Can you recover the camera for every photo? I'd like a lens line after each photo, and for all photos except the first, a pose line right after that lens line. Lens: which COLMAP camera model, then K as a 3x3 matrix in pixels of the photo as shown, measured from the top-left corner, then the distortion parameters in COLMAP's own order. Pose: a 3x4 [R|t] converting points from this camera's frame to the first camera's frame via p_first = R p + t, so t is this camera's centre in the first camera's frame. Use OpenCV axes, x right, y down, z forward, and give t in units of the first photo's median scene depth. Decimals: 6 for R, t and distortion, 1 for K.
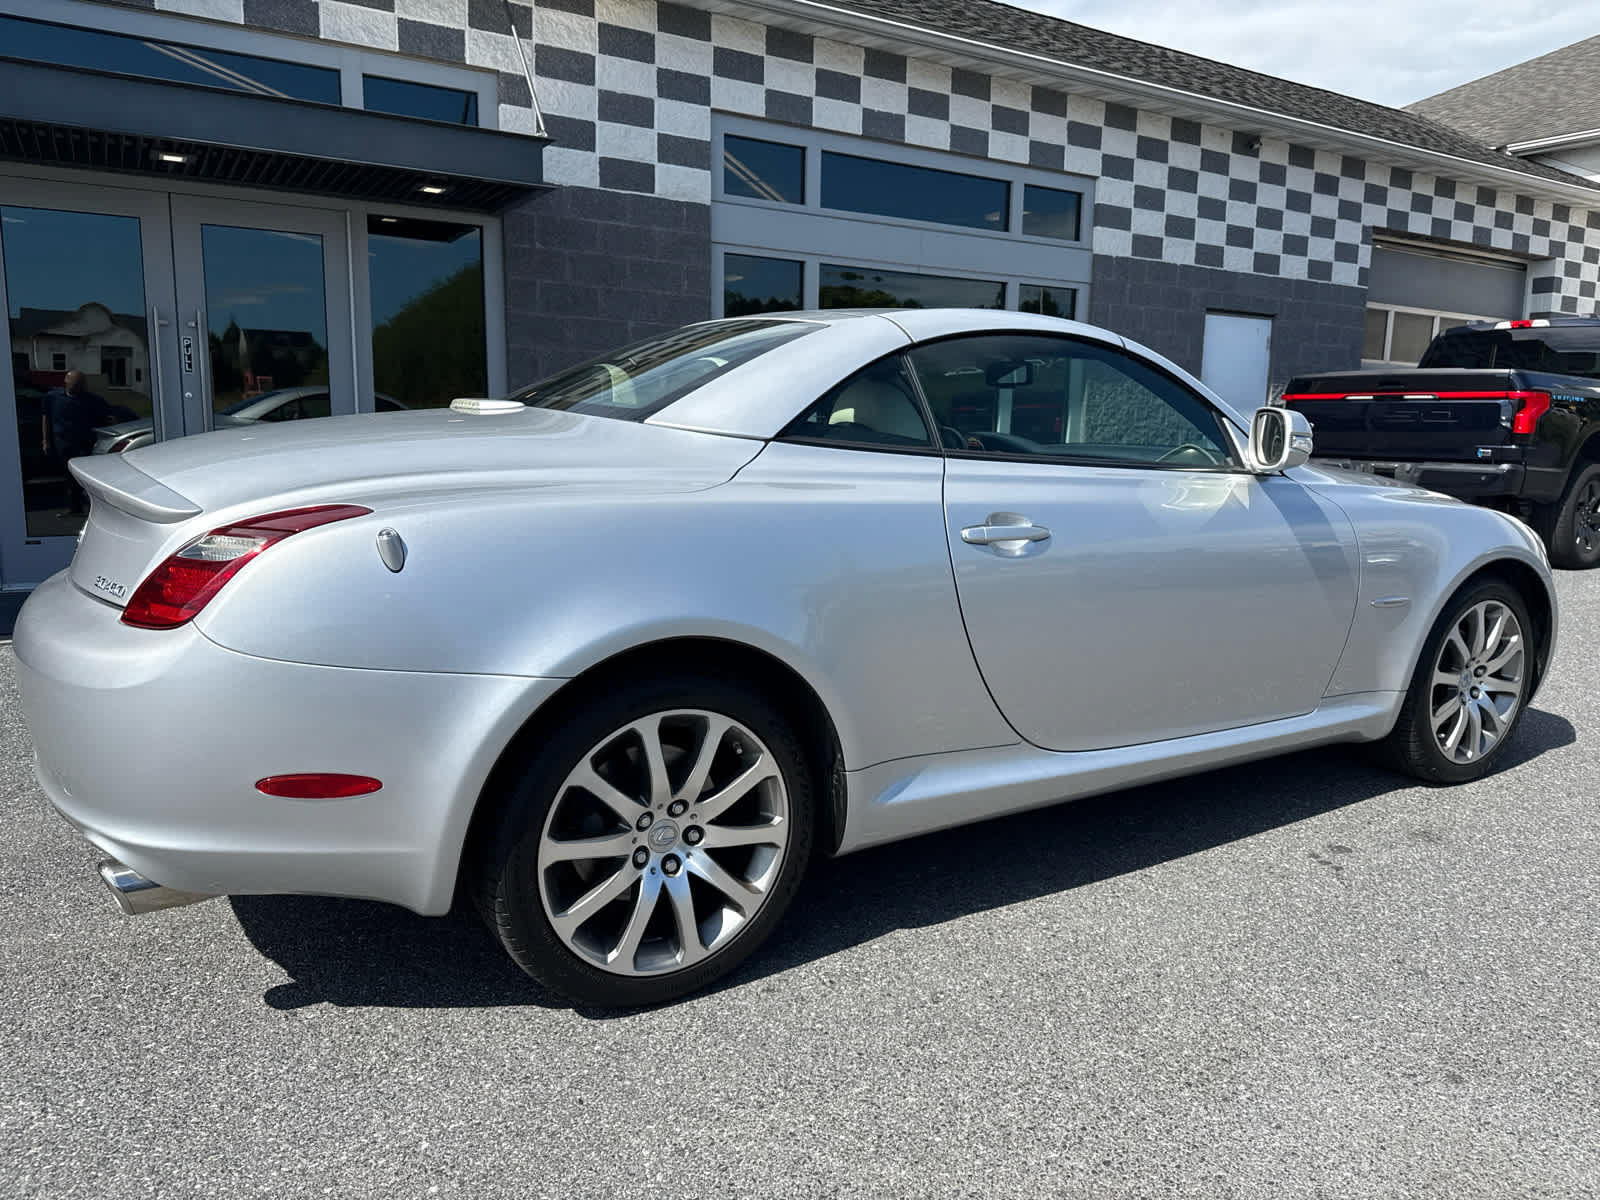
lens RADIAL K [[1124.6, 0, 798.0], [0, 1124.6, 595.0], [0, 0, 1]] dist [0.019158, -0.023375]
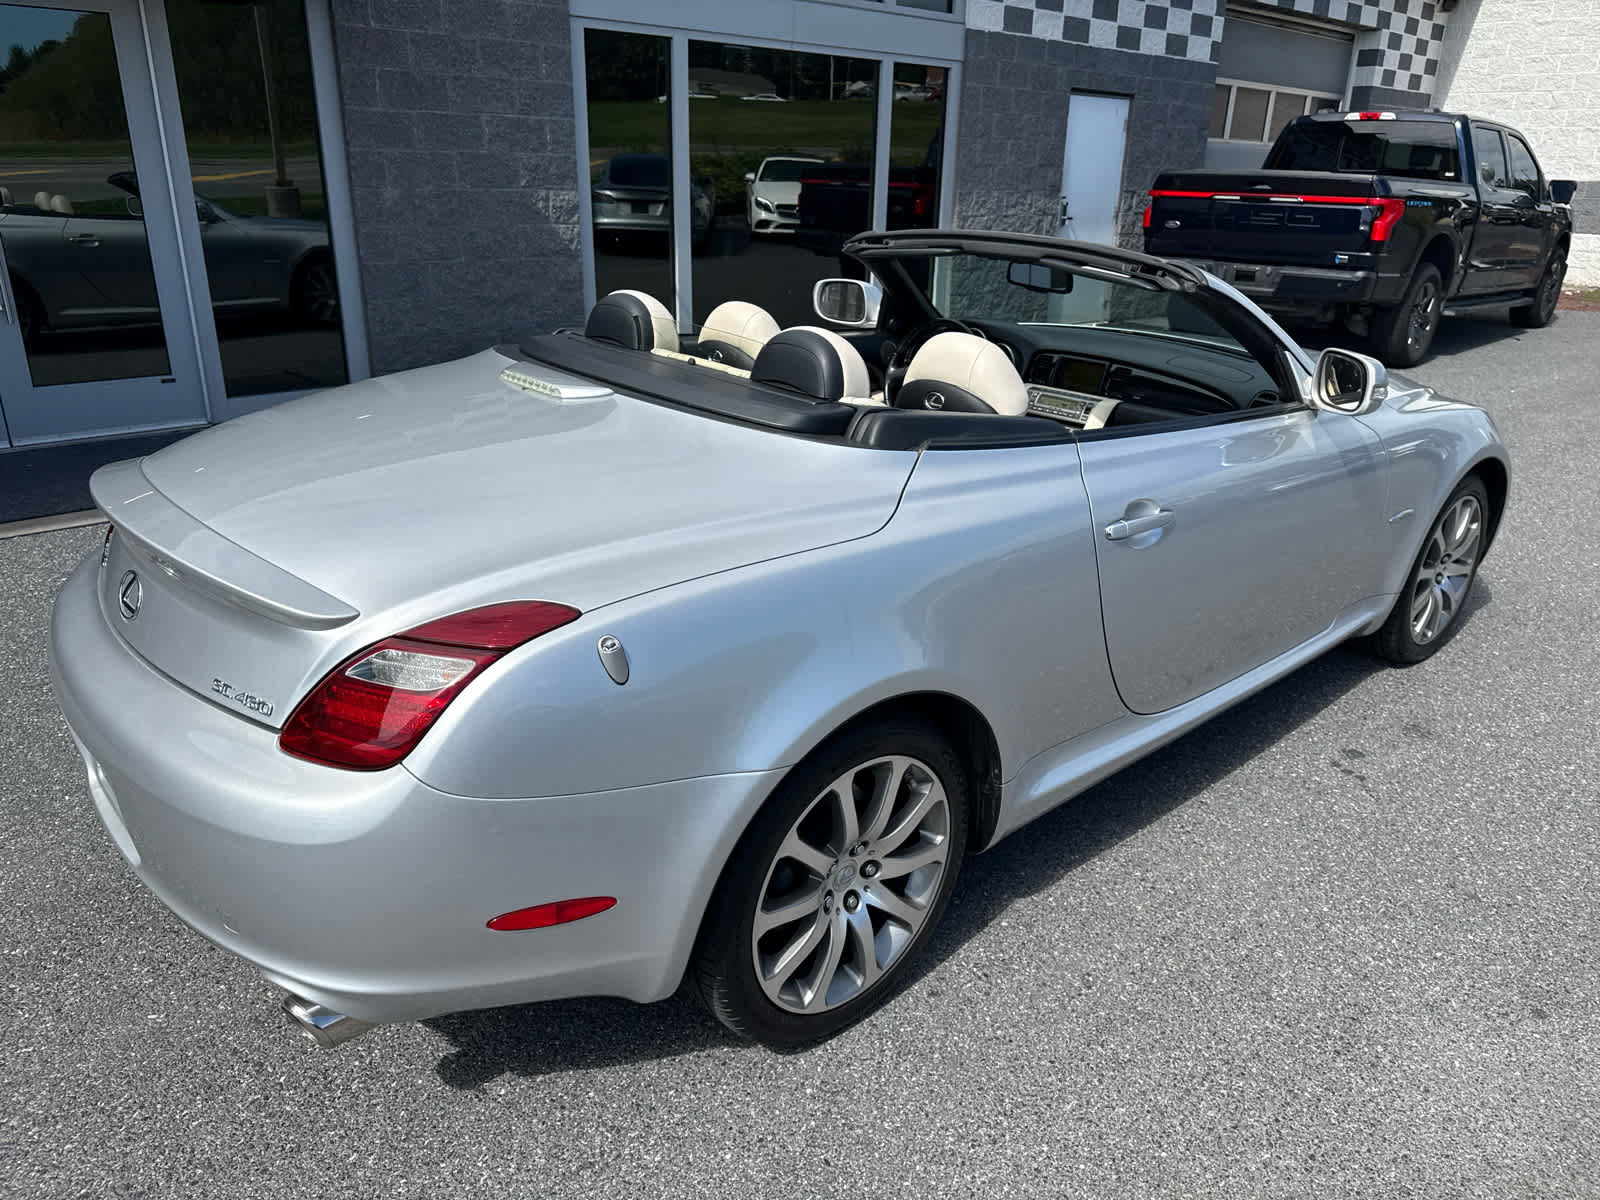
lens RADIAL K [[1130.0, 0, 798.6], [0, 1130.0, 599.5], [0, 0, 1]] dist [0.009415, -0.015235]
pose [[0.982962, -0.061267, 0.173300, -0.251985], [0.021878, 0.975111, 0.220637, -0.191659], [-0.182505, -0.213086, 0.959837, 0.087530]]
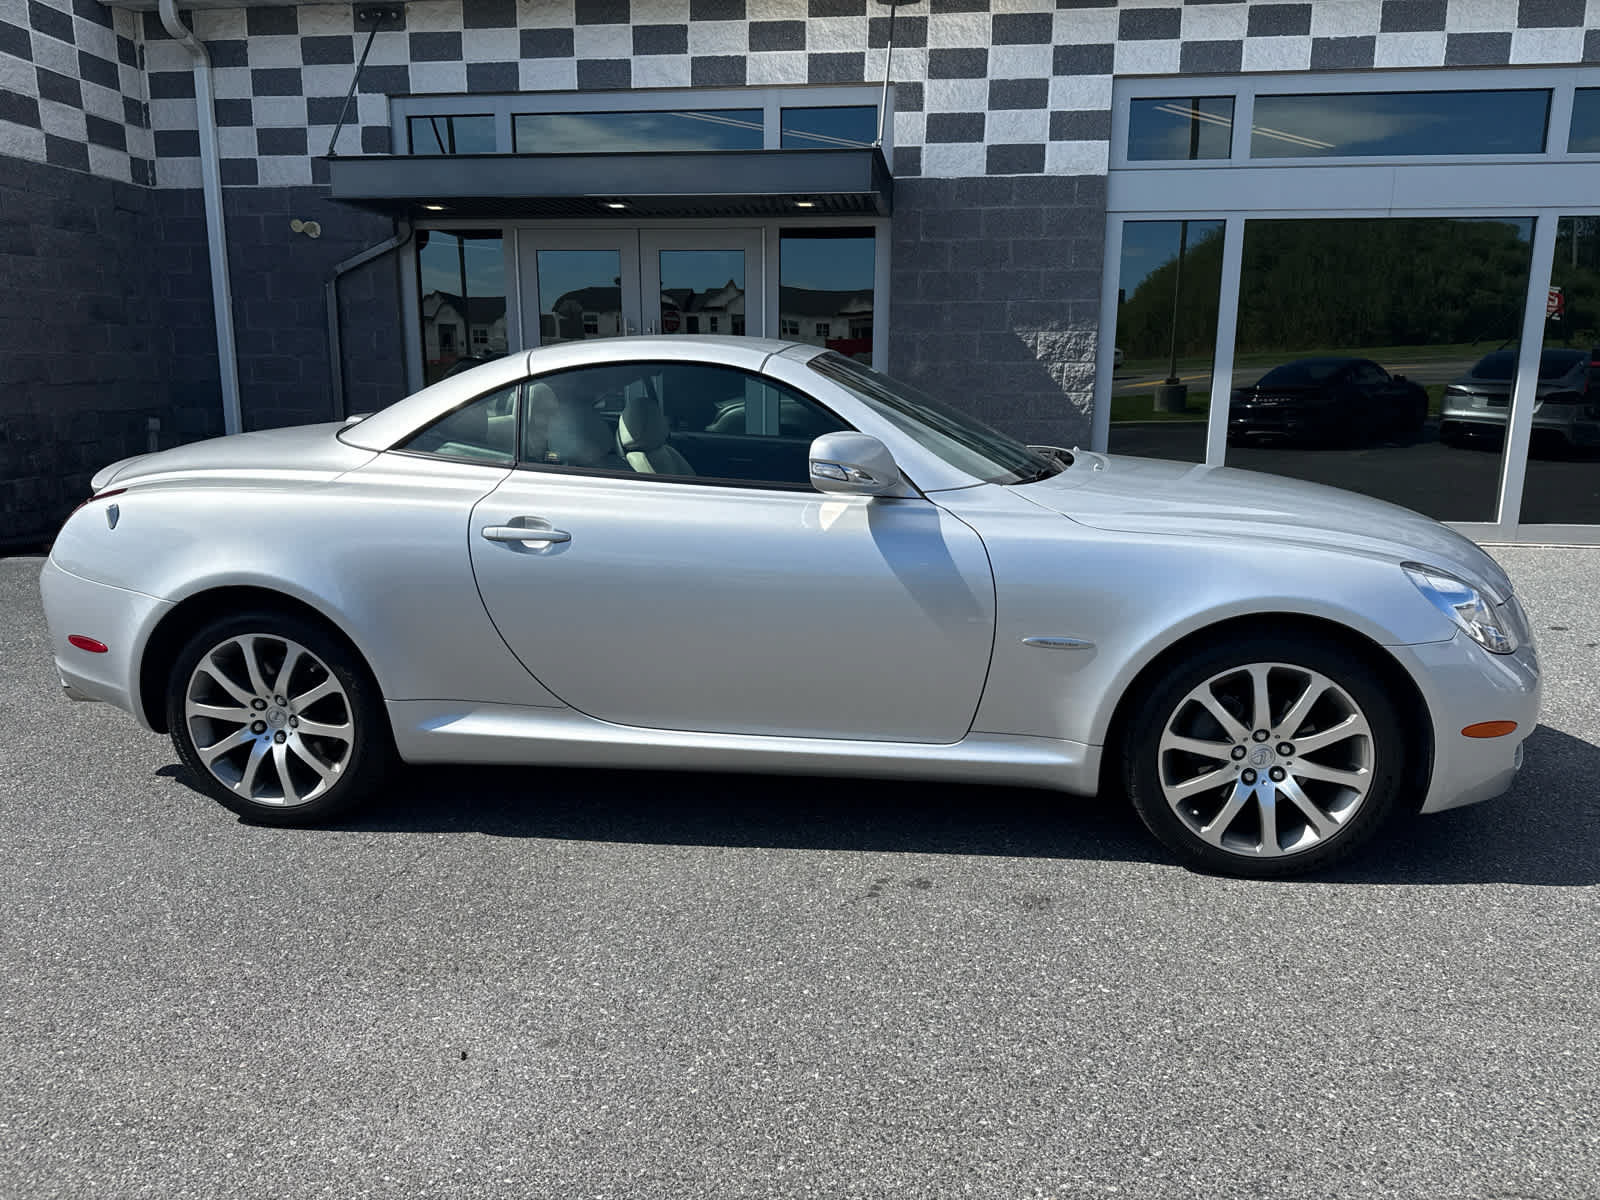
lens RADIAL K [[1124.9, 0, 796.4], [0, 1124.9, 588.7], [0, 0, 1]] dist [0.023120, -0.029589]
pose [[0.780317, 0.106085, -0.616321, 1.086388], [-0.084039, 0.994356, 0.064754, -0.092684], [0.619712, 0.001267, 0.784828, 0.194798]]
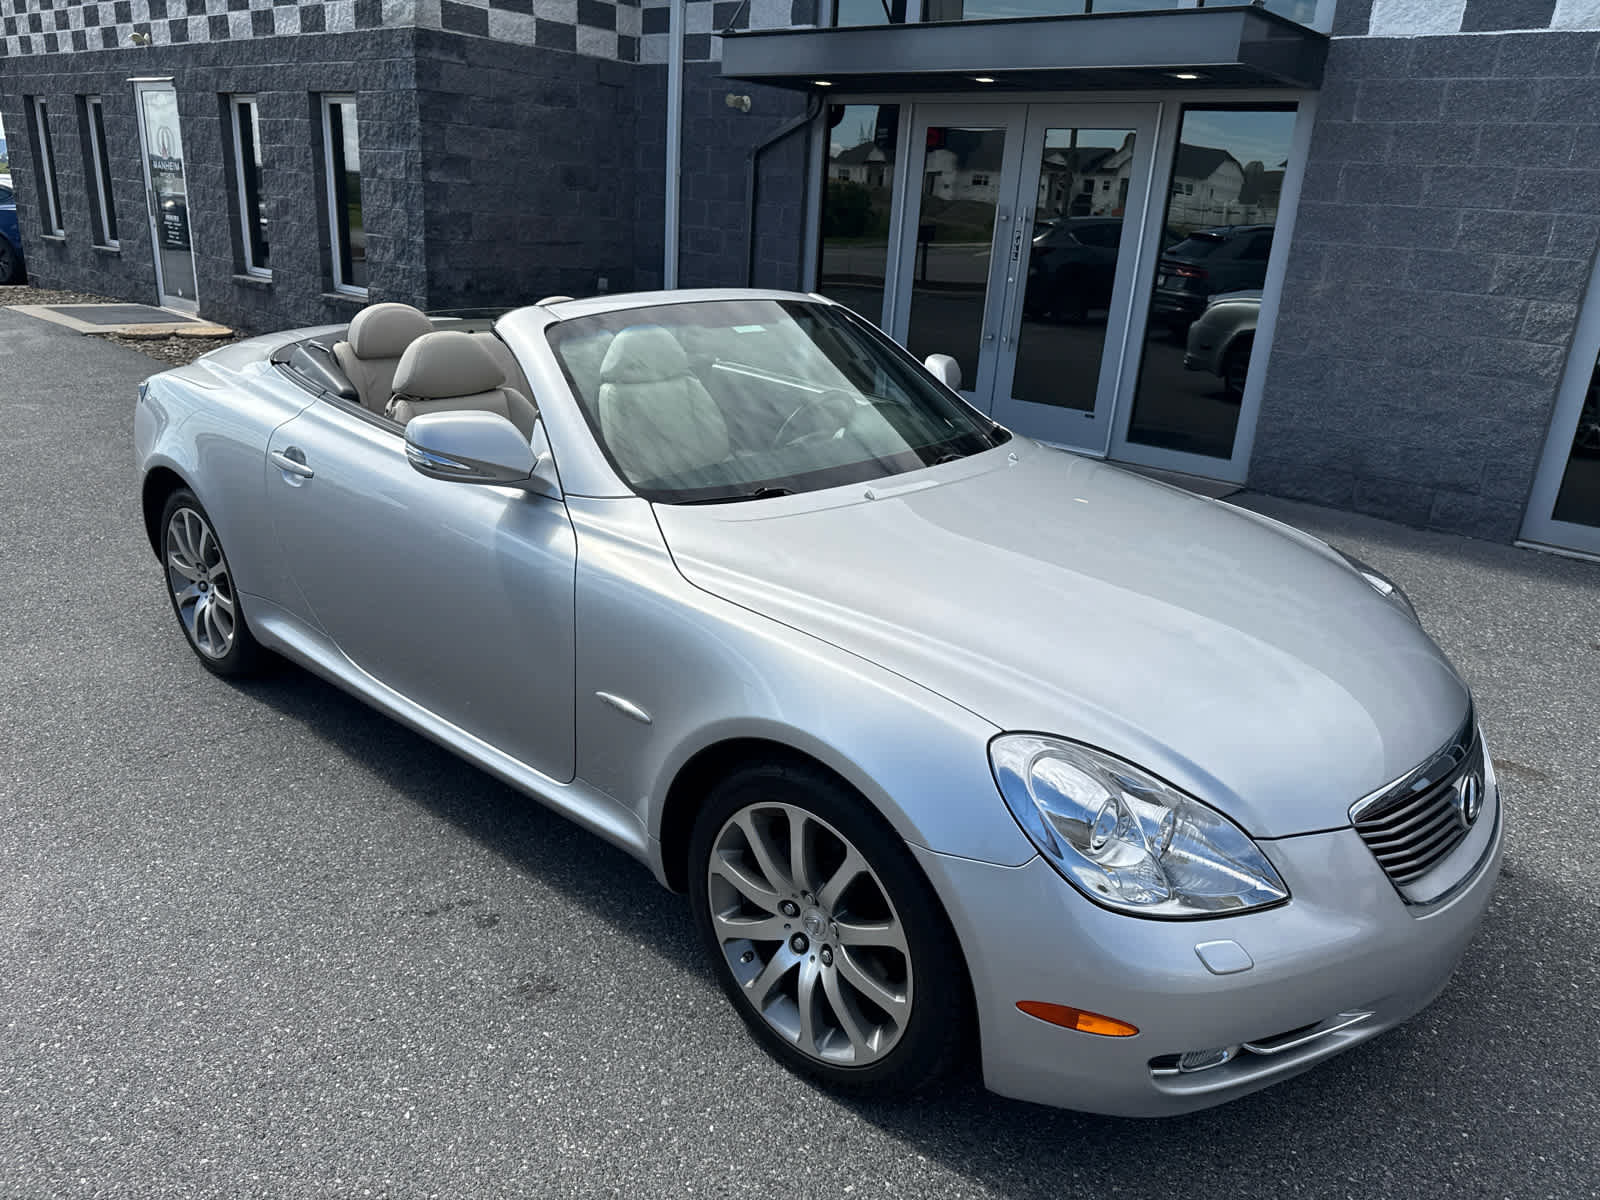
lens RADIAL K [[1144.2, 0, 798.0], [0, 1144.2, 569.5], [0, 0, 1]] dist [0.040467, -0.043576]
pose [[0.306174, 0.294222, -0.905368, 1.466831], [-0.191439, 0.950642, 0.244195, -0.345781], [0.932528, 0.098556, 0.347387, 0.989671]]
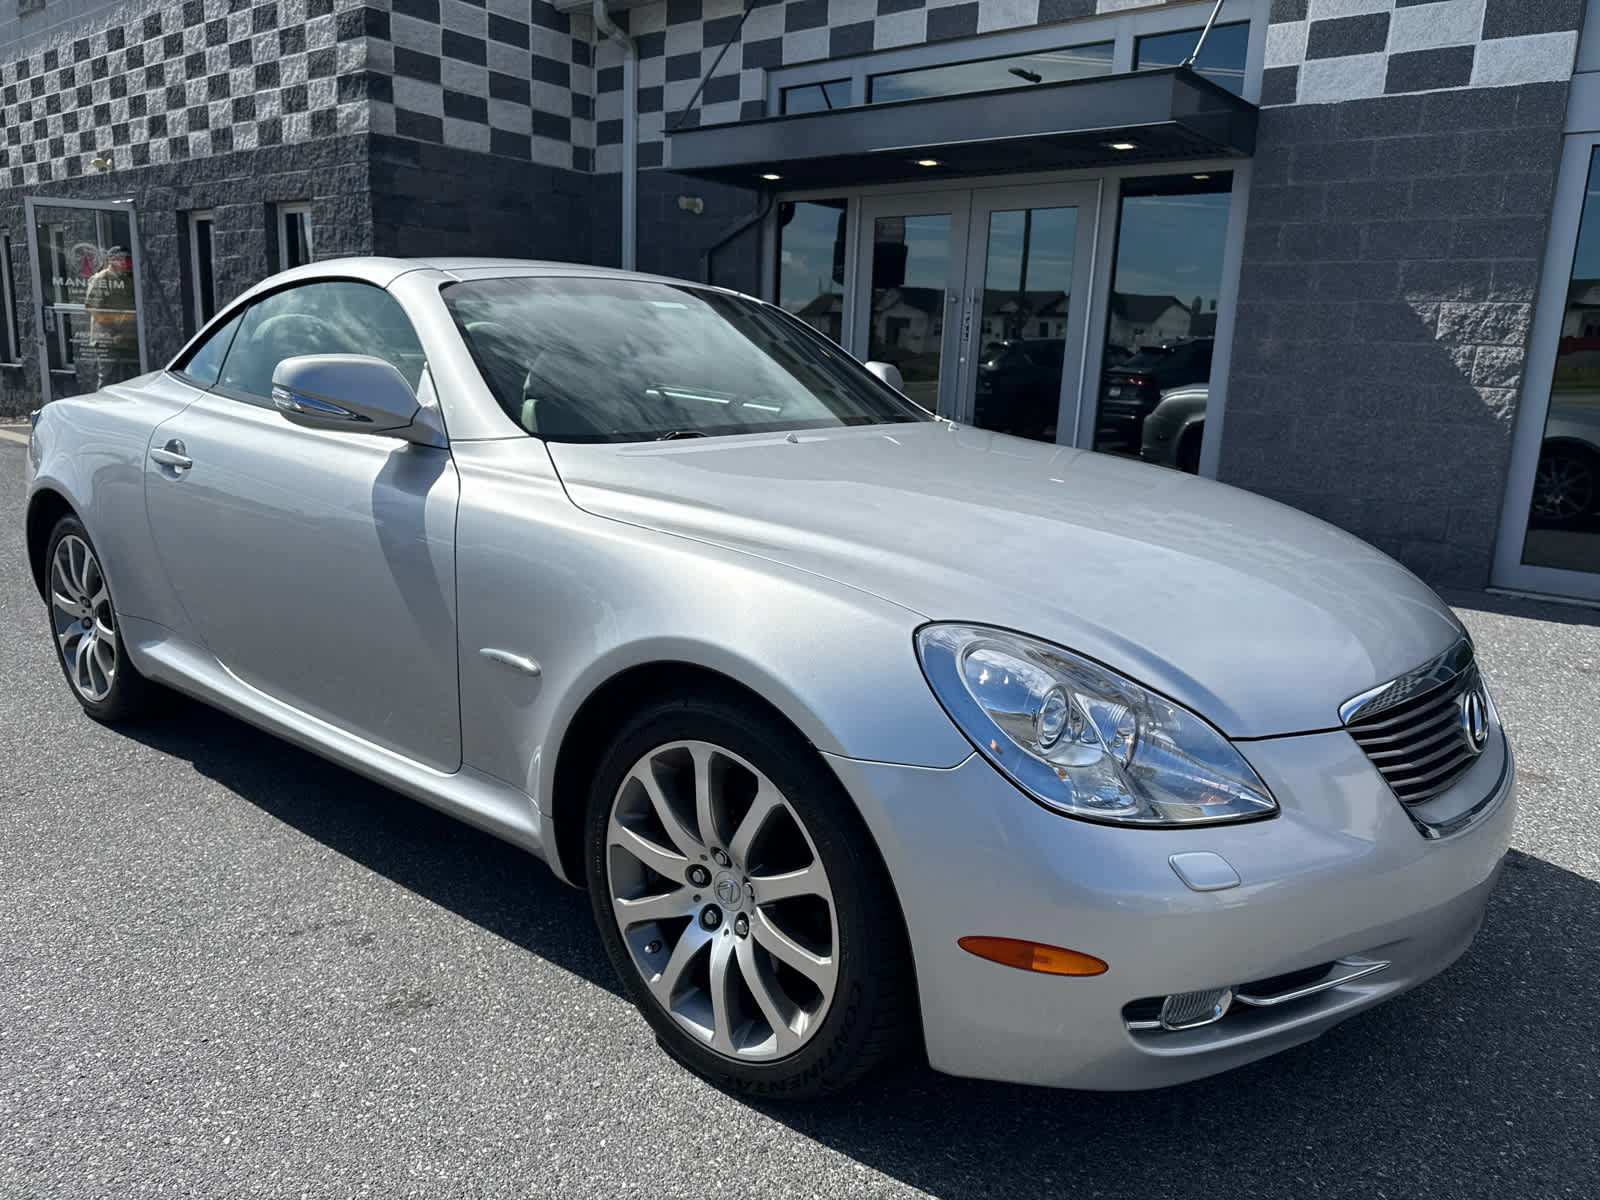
lens RADIAL K [[1143.1, 0, 801.0], [0, 1143.1, 566.5], [0, 0, 1]] dist [0.031278, -0.034094]
pose [[0.333953, 0.172194, -0.926728, 1.425153], [-0.169653, 0.978096, 0.120603, -0.192100], [0.927196, 0.116947, 0.355852, 1.080936]]
